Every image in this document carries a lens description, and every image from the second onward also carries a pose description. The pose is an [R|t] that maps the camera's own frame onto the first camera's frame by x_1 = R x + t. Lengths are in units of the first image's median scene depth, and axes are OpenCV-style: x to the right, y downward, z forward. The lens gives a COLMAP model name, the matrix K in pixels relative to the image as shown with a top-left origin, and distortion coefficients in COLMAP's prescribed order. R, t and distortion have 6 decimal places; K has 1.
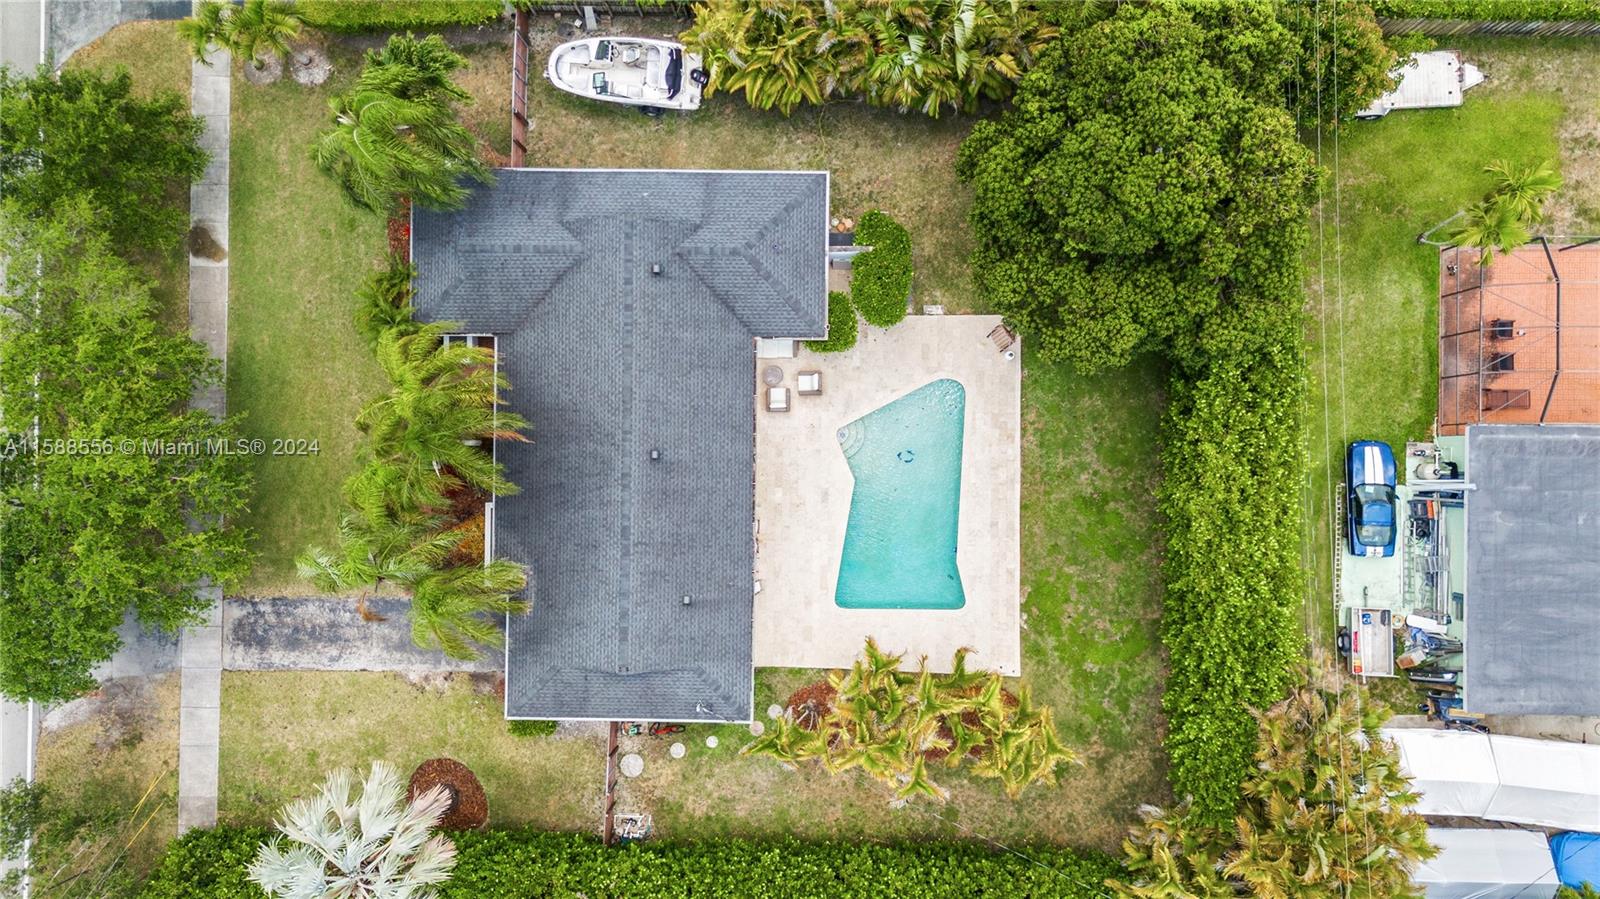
lens RADIAL K [[1185.5, 0, 800.0], [0, 1185.5, 449.5], [0, 0, 1]] dist [0.072362, -0.081054]
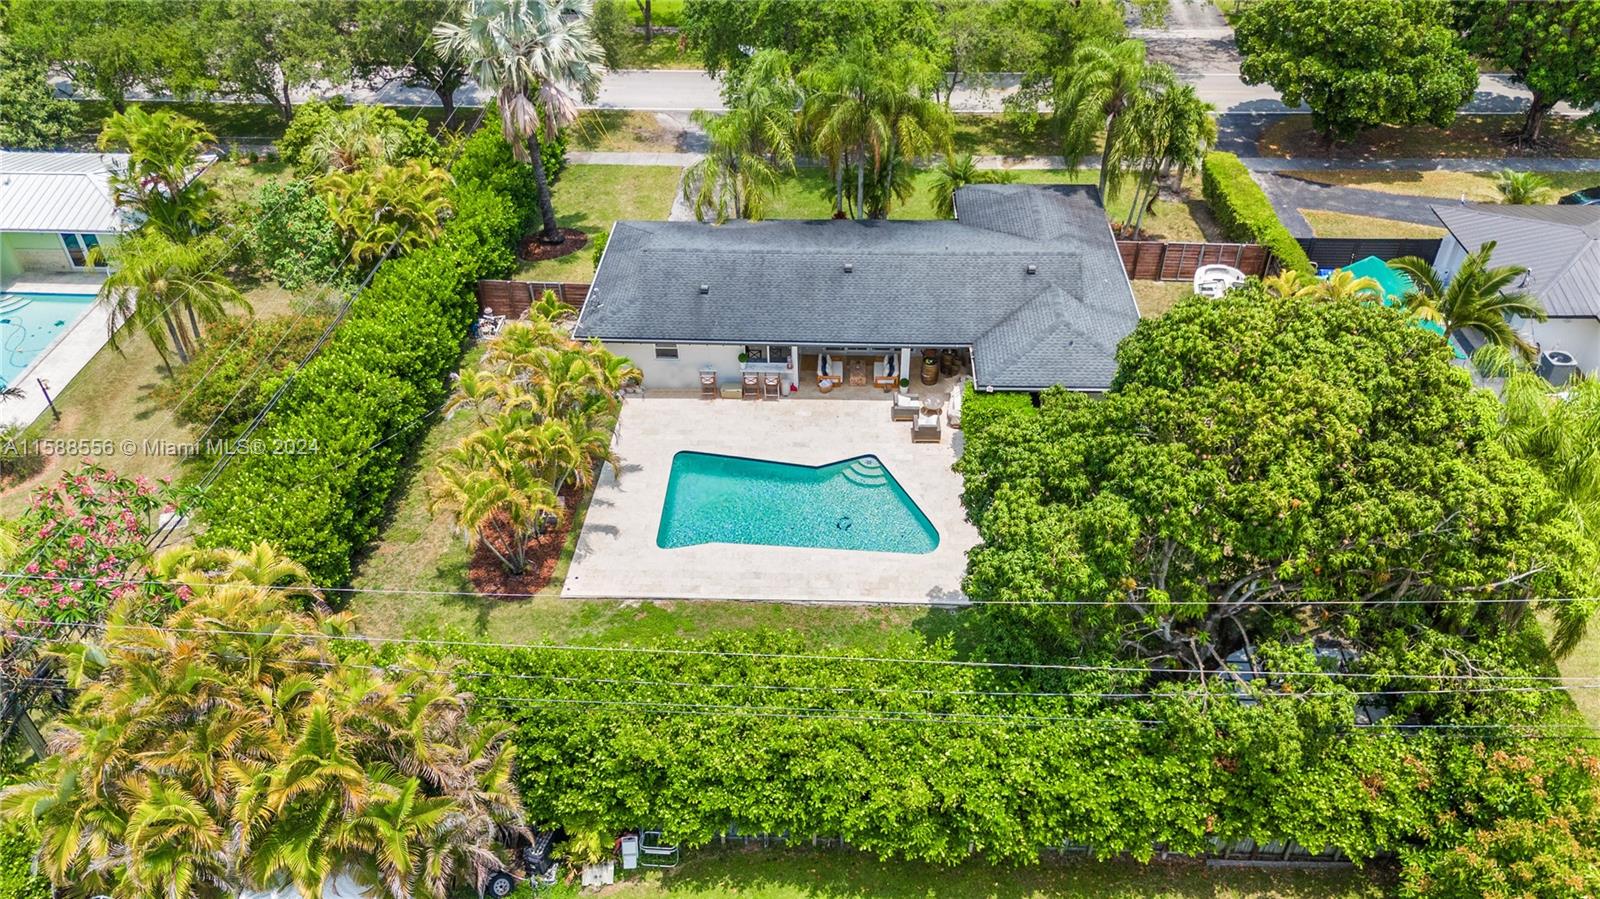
lens RADIAL K [[1185.5, 0, 800.0], [0, 1185.5, 449.5], [0, 0, 1]] dist [0.072362, -0.081054]
pose [[-0.040289, 0.634830, -0.771601, 0.725416], [-0.998890, -0.006729, 0.046621, -0.001503], [0.024404, 0.772623, 0.634396, 0.441128]]
